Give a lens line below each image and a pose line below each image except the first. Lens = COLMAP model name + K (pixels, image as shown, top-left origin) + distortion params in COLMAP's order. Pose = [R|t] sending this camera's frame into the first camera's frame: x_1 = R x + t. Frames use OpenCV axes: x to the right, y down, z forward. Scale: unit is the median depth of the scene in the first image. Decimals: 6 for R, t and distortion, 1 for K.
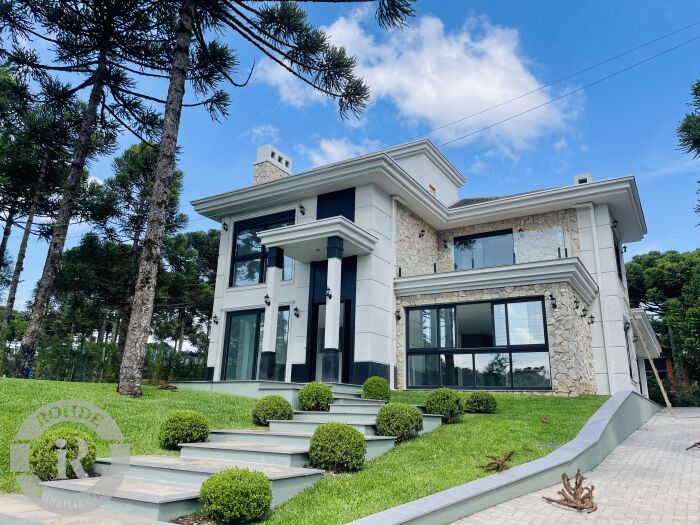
lens RADIAL K [[528.3, 0, 349.1], [0, 528.3, 262.5], [0, 0, 1]] dist [0.073732, -0.061088]
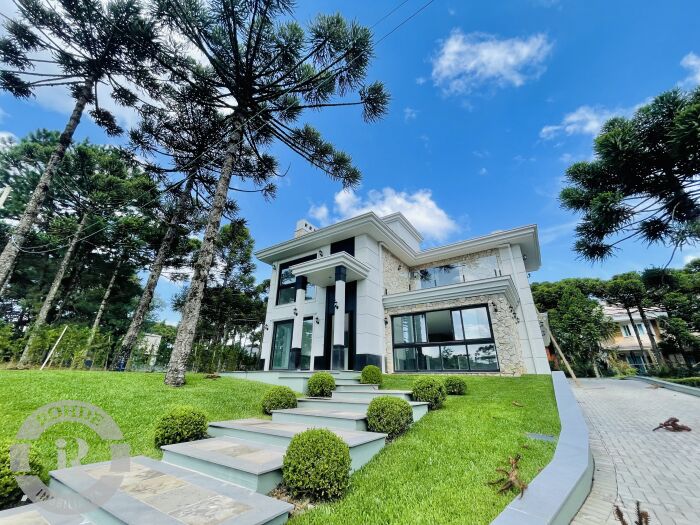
lens RADIAL K [[281.5, 0, 350.4], [0, 281.5, 263.8], [0, 0, 1]] dist [-0.002786, -0.000080]
pose [[0.999200, -0.029139, -0.027395, 0.021011], [0.025571, 0.992123, -0.122629, 0.037618], [0.030753, 0.121831, 0.992074, 0.212313]]
